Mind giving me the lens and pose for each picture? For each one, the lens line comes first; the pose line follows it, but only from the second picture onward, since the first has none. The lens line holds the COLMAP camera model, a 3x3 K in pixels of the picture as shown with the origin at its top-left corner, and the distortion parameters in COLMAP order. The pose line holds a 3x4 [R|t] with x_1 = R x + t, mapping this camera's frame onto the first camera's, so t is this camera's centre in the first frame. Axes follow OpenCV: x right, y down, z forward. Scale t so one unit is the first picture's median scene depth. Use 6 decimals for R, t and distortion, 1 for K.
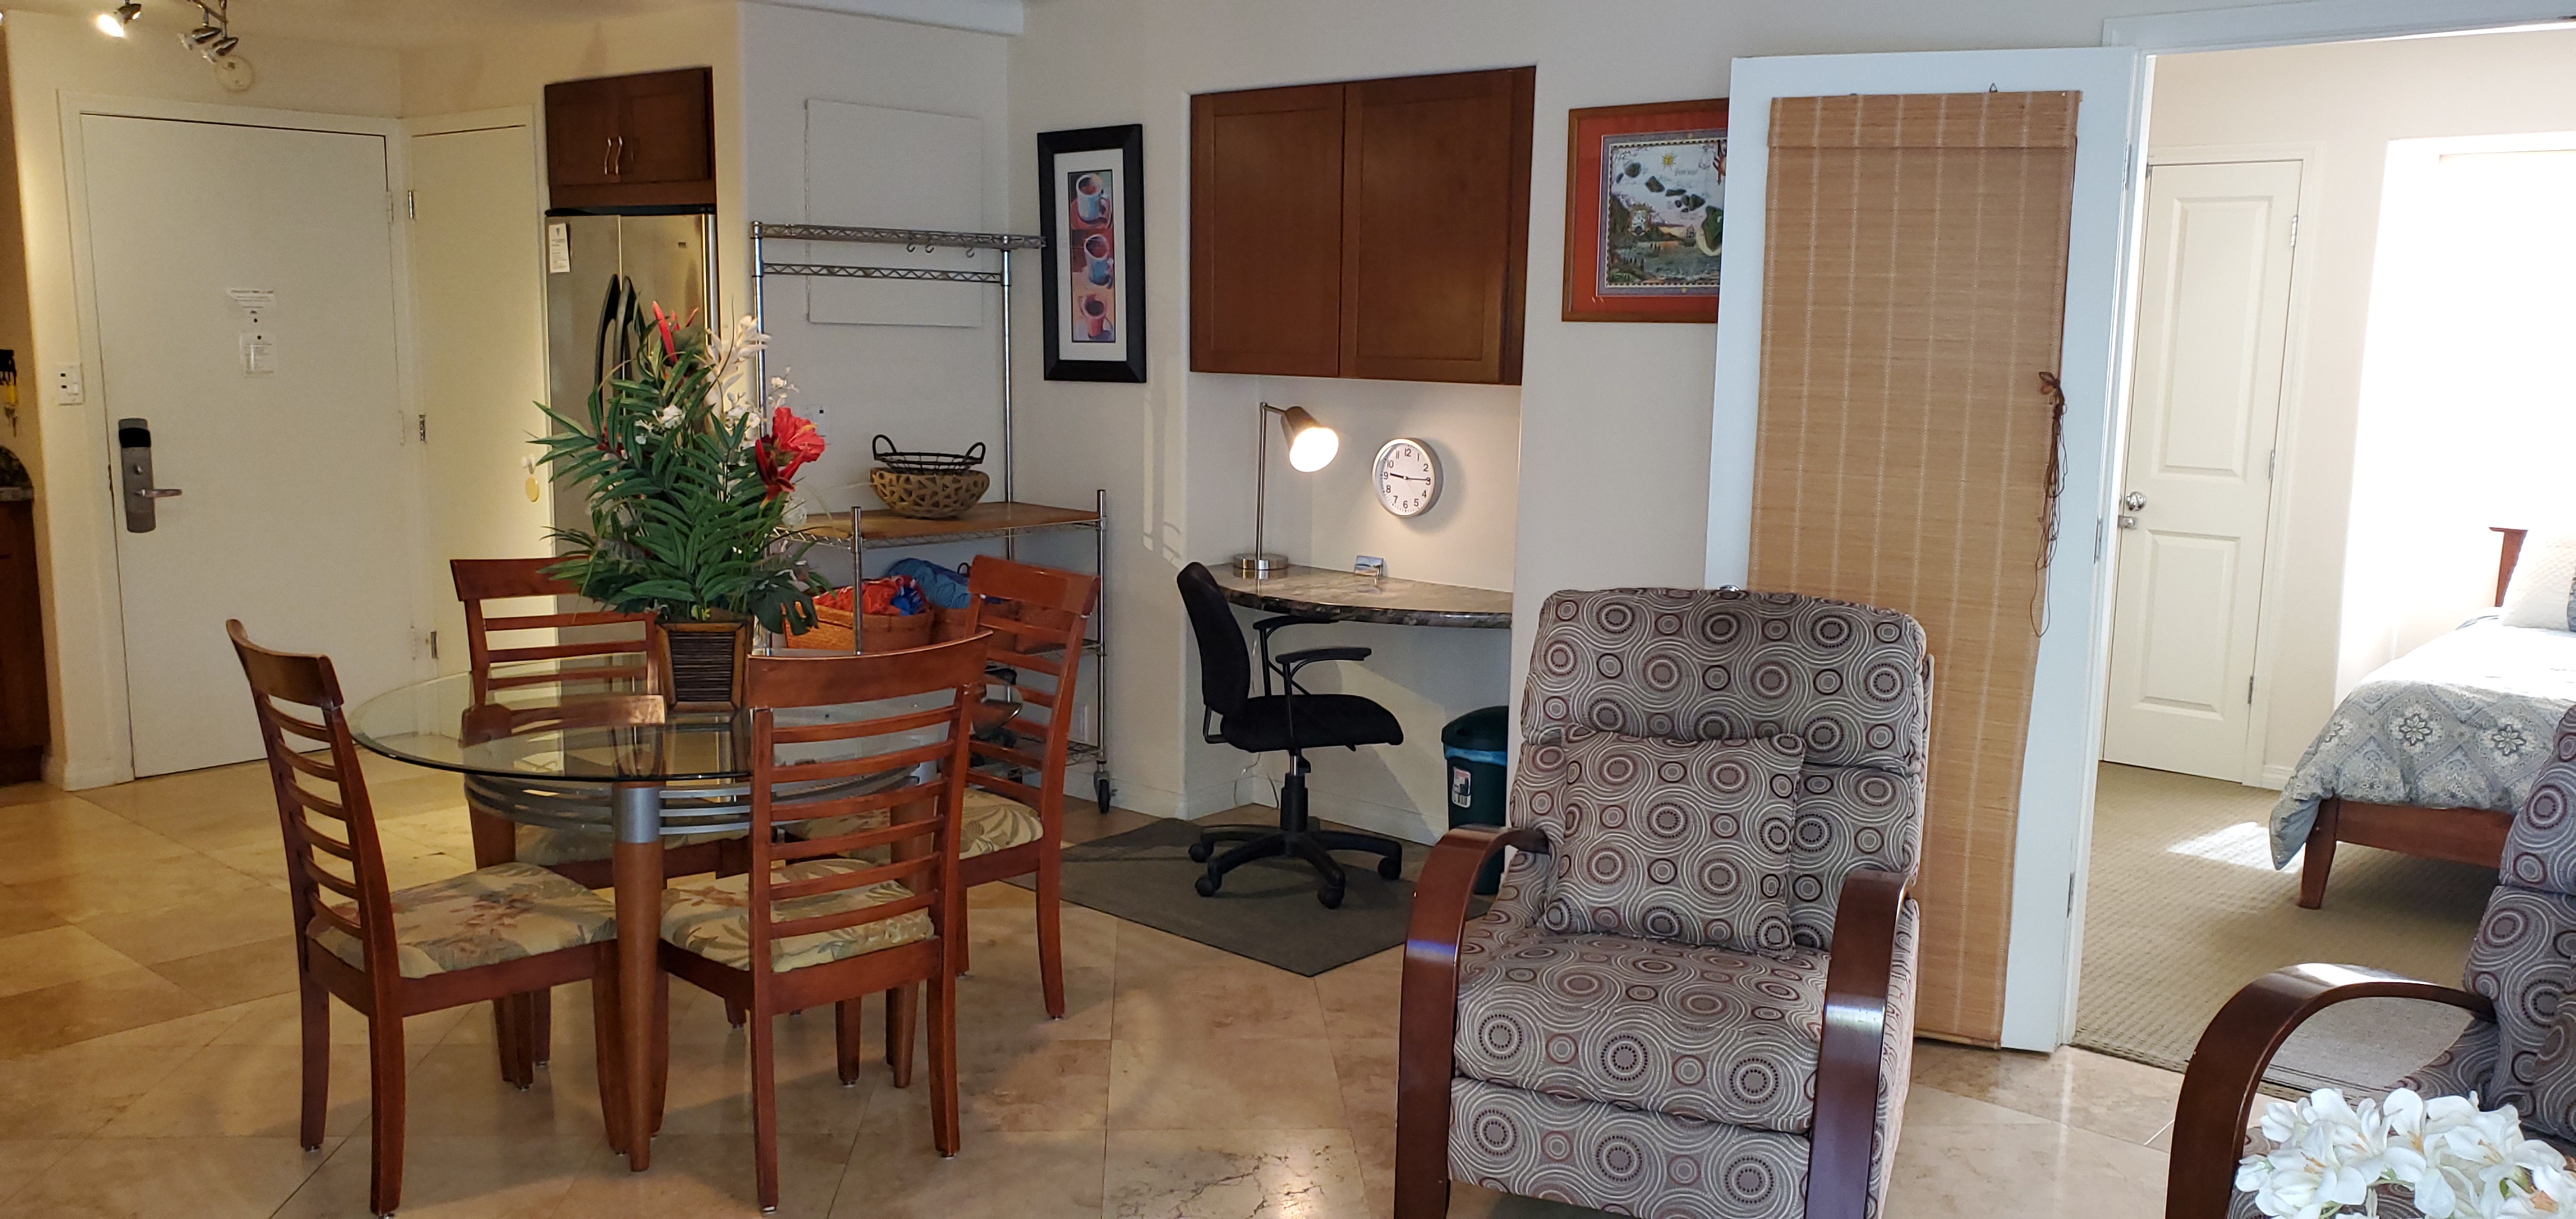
lens RADIAL K [[1985.7, 0, 1253.2], [0, 1985.7, 633.0], [0, 0, 1]] dist [0.059063, -0.082631]
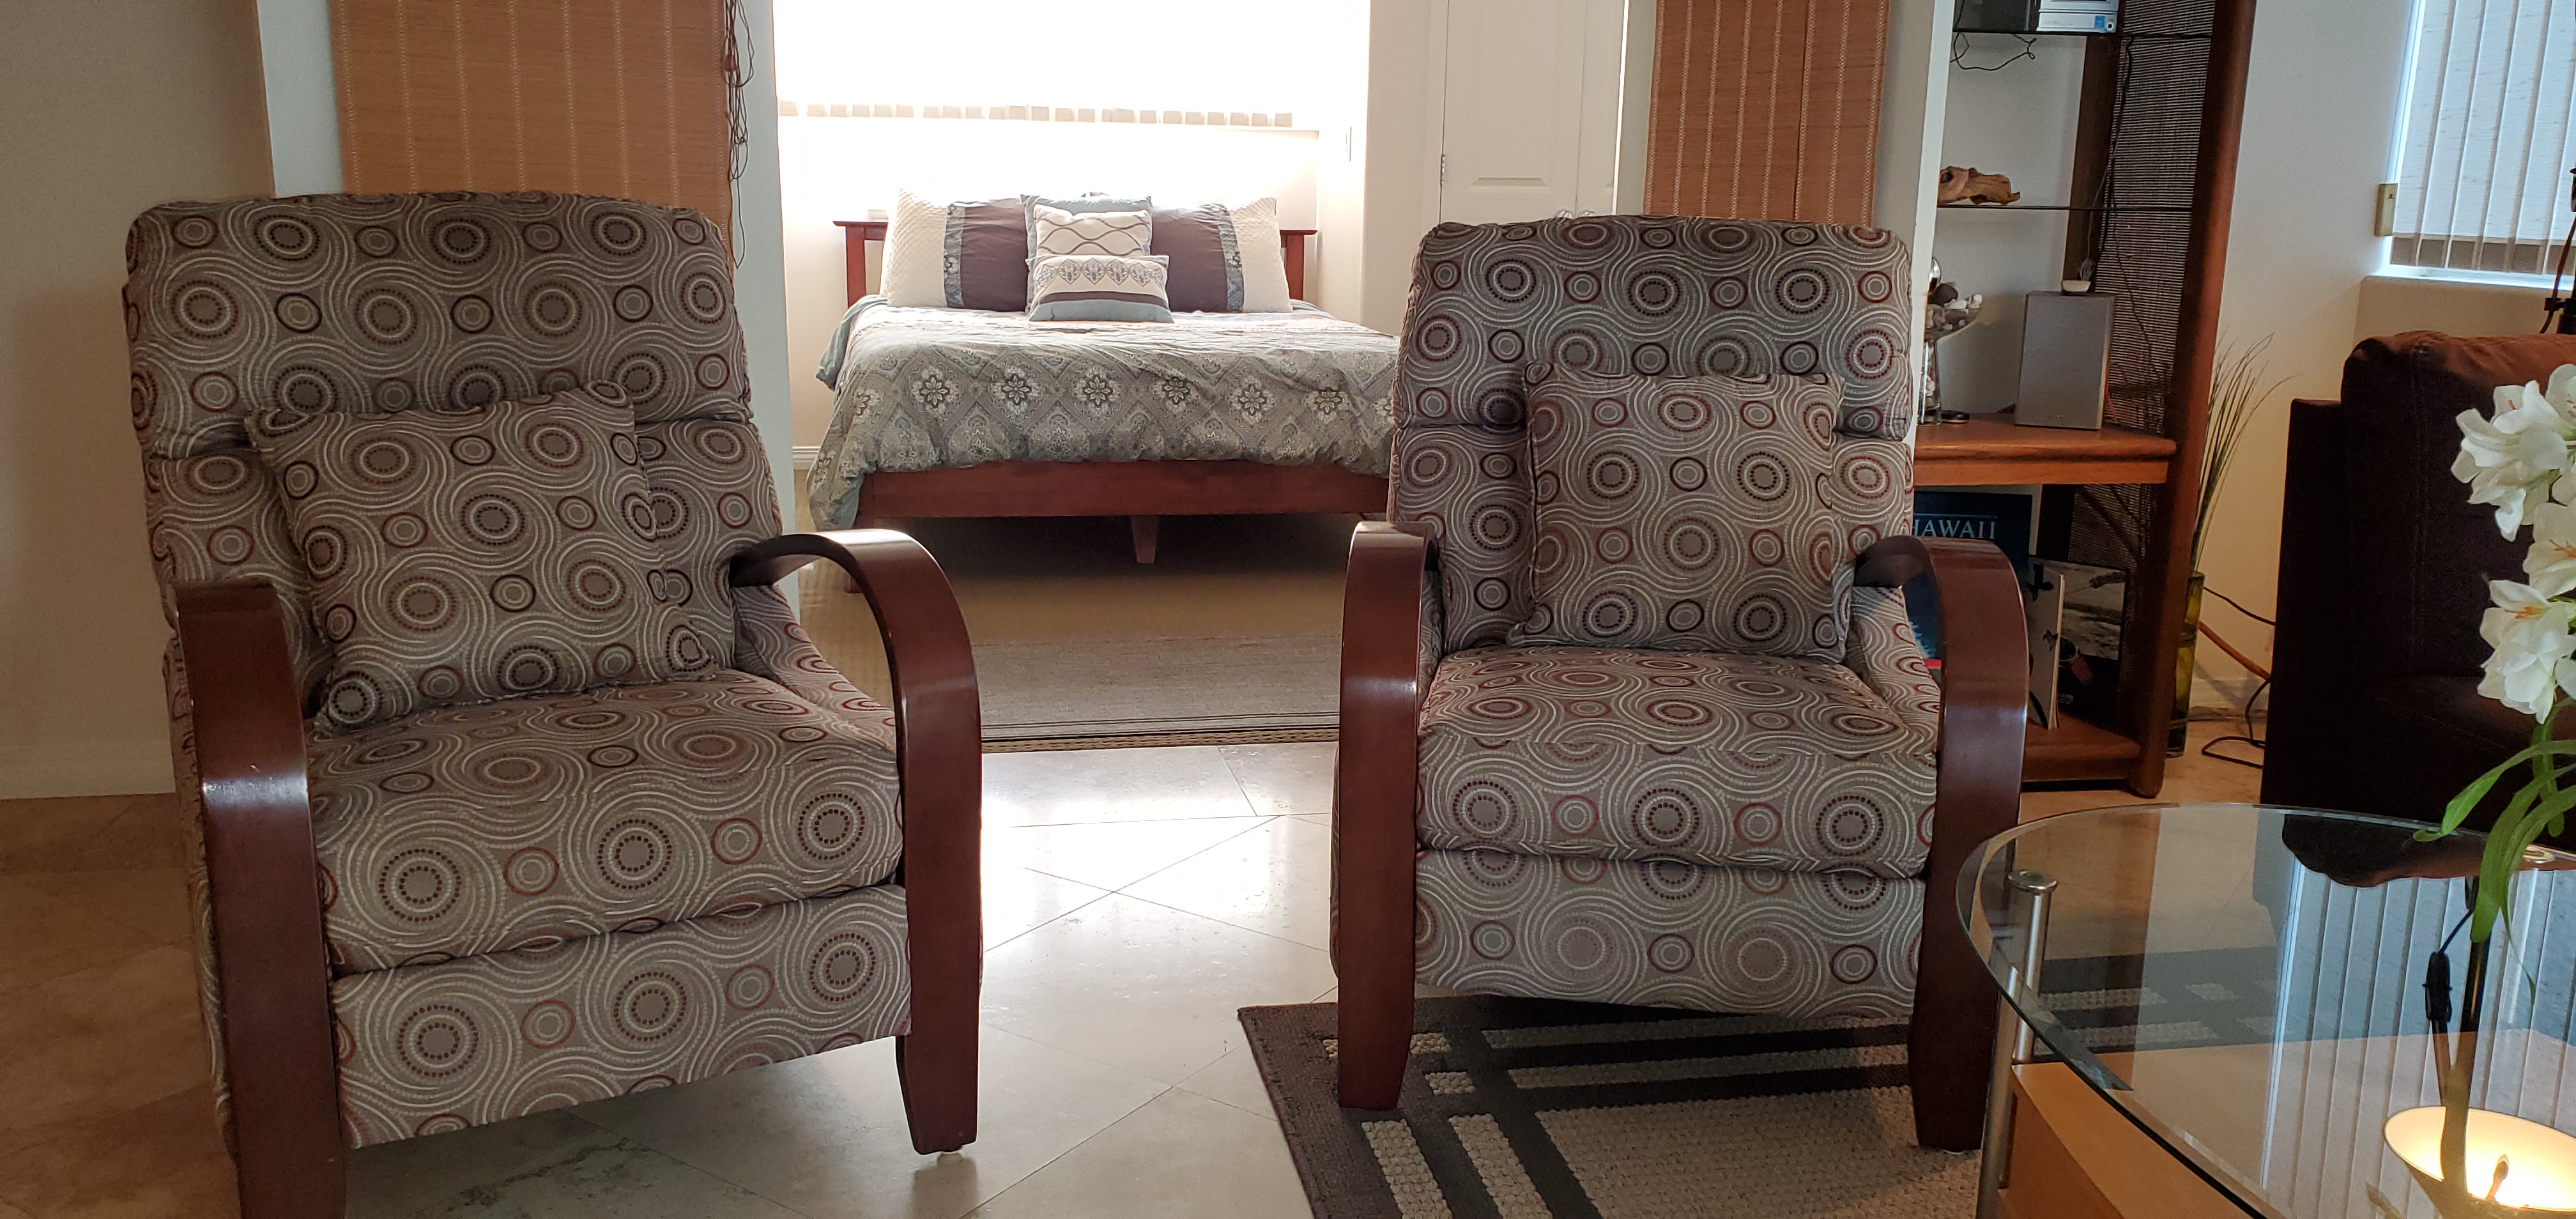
lens RADIAL K [[1985.7, 0, 1267.9], [0, 1985.7, 634.9], [0, 0, 1]] dist [0.059063, -0.082631]
pose [[0.613377, -0.187712, 0.767159, -0.113167], [0.119961, 0.982218, 0.144420, 0.051104], [-0.780626, 0.003445, 0.624988, 0.296941]]
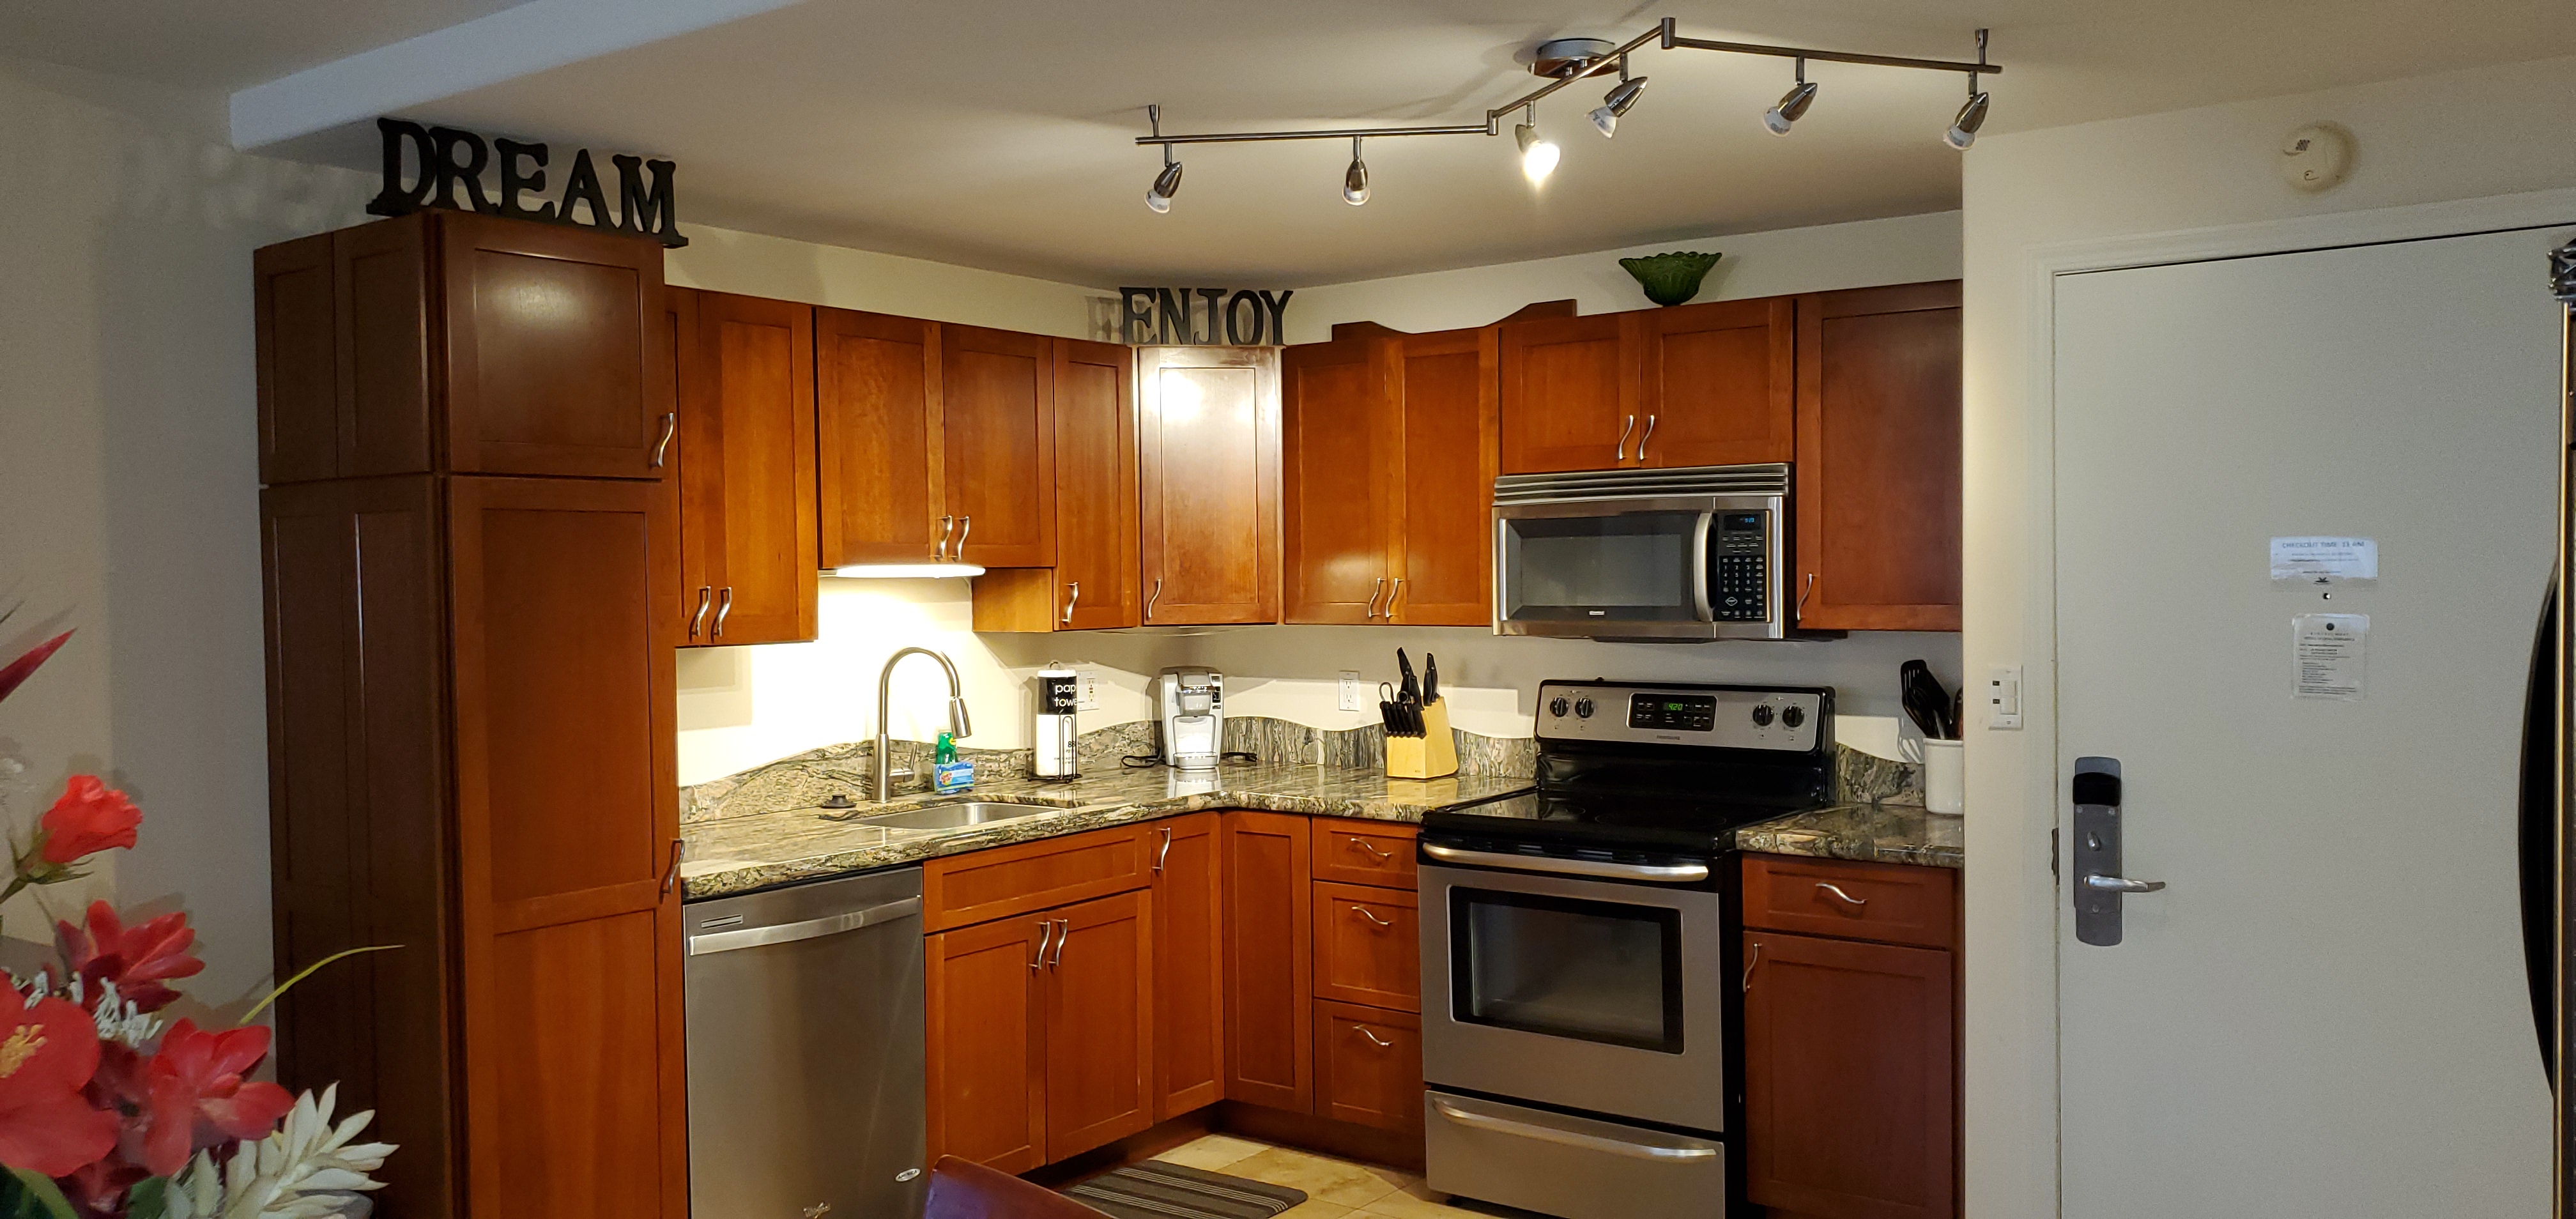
lens RADIAL K [[1985.7, 0, 1286.7], [0, 1985.7, 629.2], [0, 0, 1]] dist [0.059063, -0.082631]
pose [[0.098897, 0.014331, -0.994994, 0.024524], [-0.149789, 0.988718, -0.000647, -0.133900], [0.983759, 0.149103, 0.099928, 0.857725]]
